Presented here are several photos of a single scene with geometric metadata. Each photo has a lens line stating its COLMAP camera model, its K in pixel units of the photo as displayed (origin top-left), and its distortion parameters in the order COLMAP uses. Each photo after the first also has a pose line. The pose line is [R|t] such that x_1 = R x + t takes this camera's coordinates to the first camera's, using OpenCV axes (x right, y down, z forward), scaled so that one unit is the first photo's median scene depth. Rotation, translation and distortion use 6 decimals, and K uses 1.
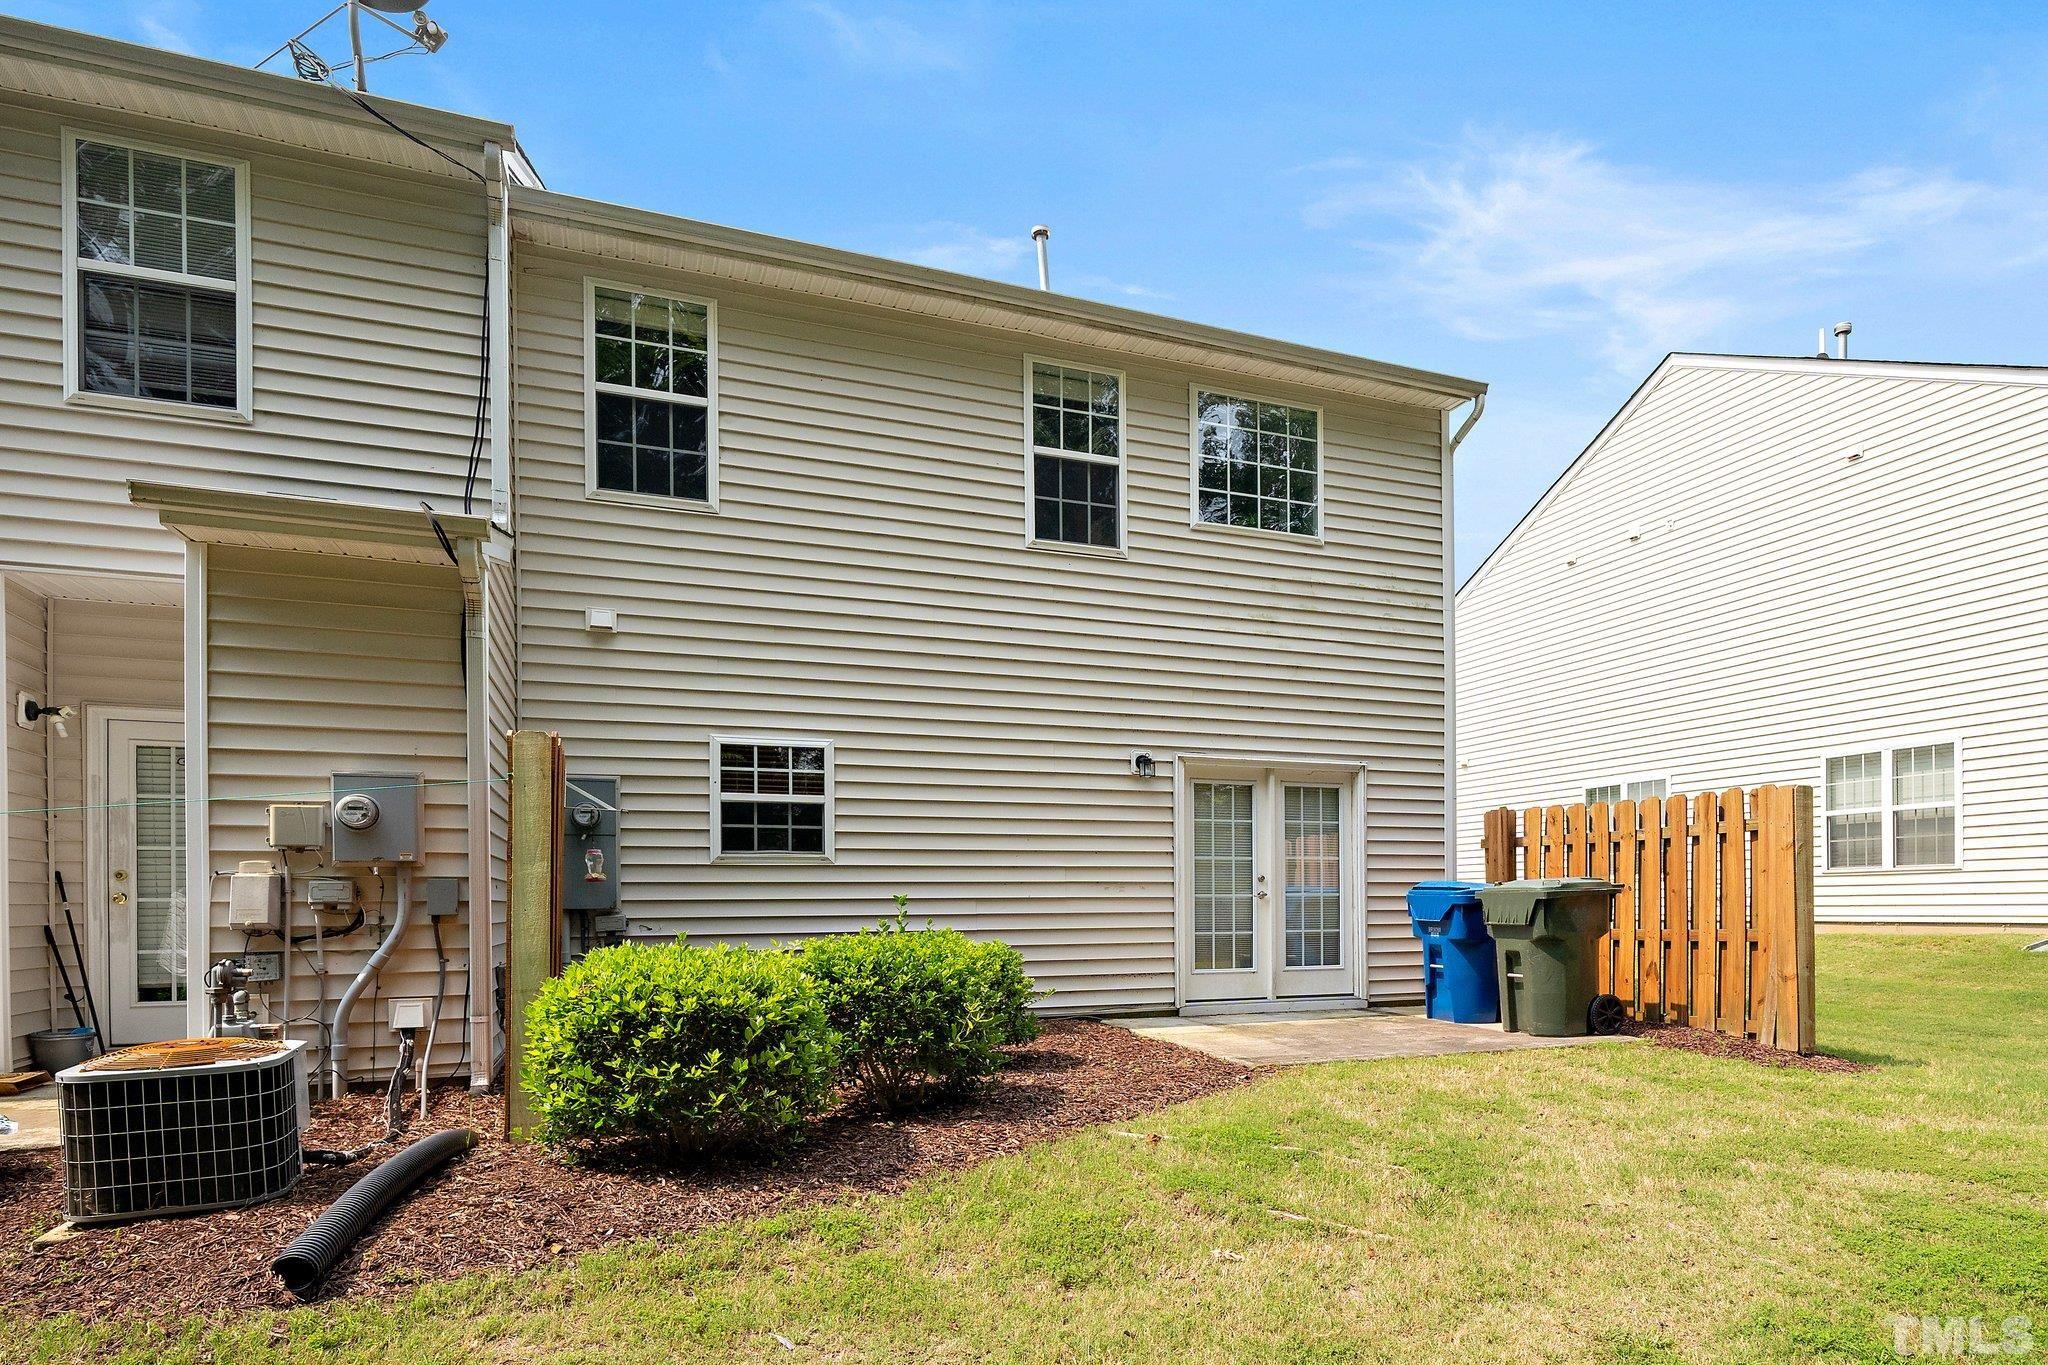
lens RADIAL K [[801.7, 0, 1010.3], [0, 801.7, 661.0], [0, 0, 1]] dist [-0.000441, -0.000039]
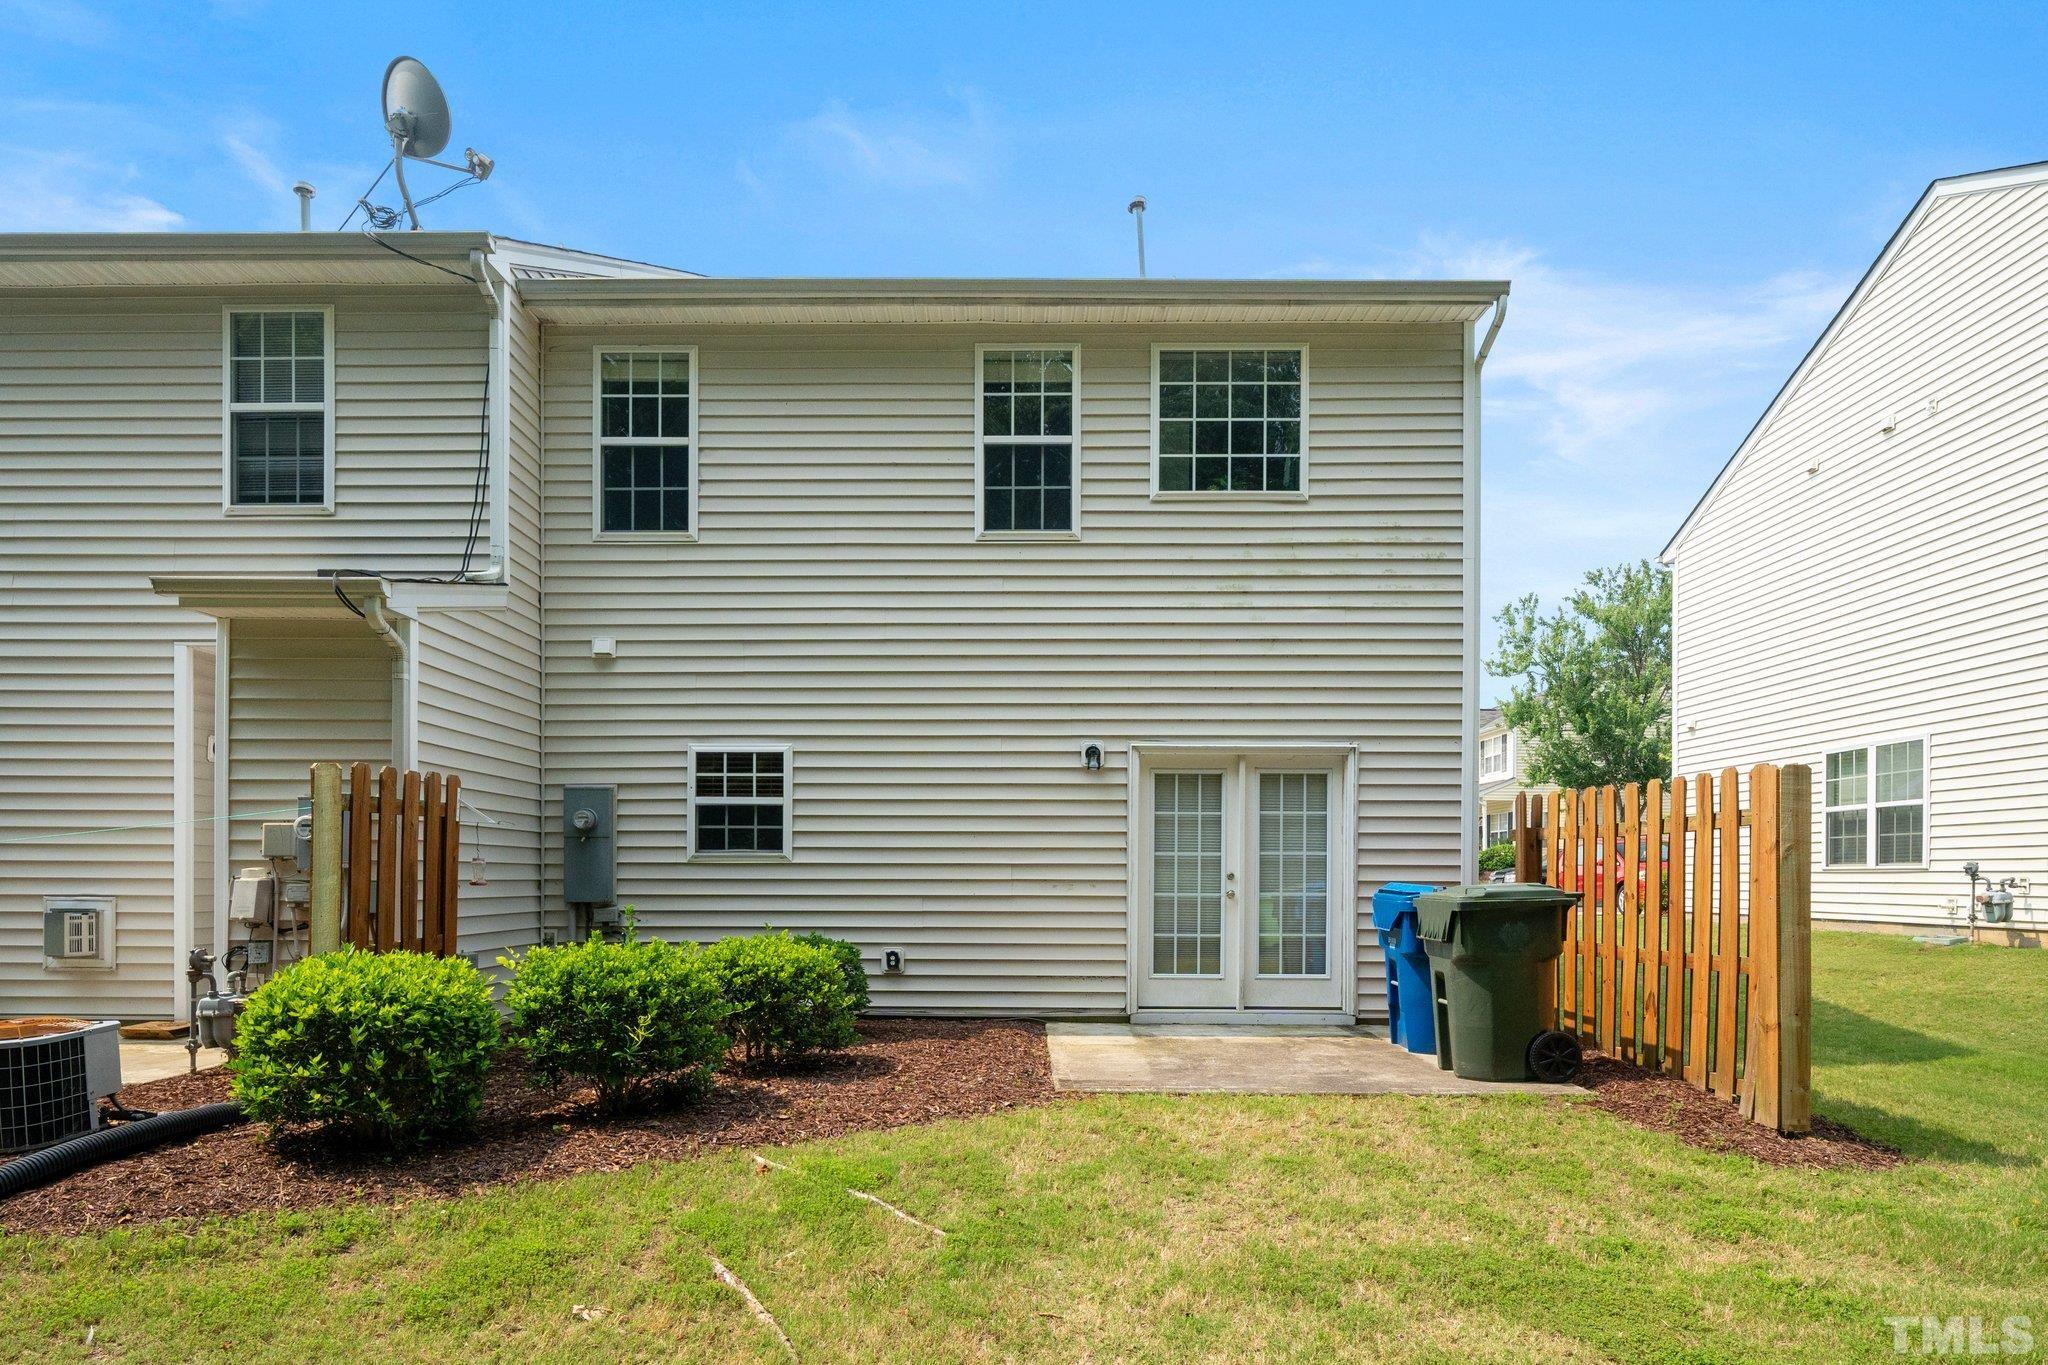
lens RADIAL K [[784.5, 0, 1084.5], [0, 784.5, 650.9], [0, 0, 1]] dist [-0.000493, -0.000123]
pose [[0.960918, -0.070879, -0.267607, 0.416900], [0.074195, 0.997241, 0.002287, 0.001928], [0.266707, -0.022053, 0.963525, 0.104912]]
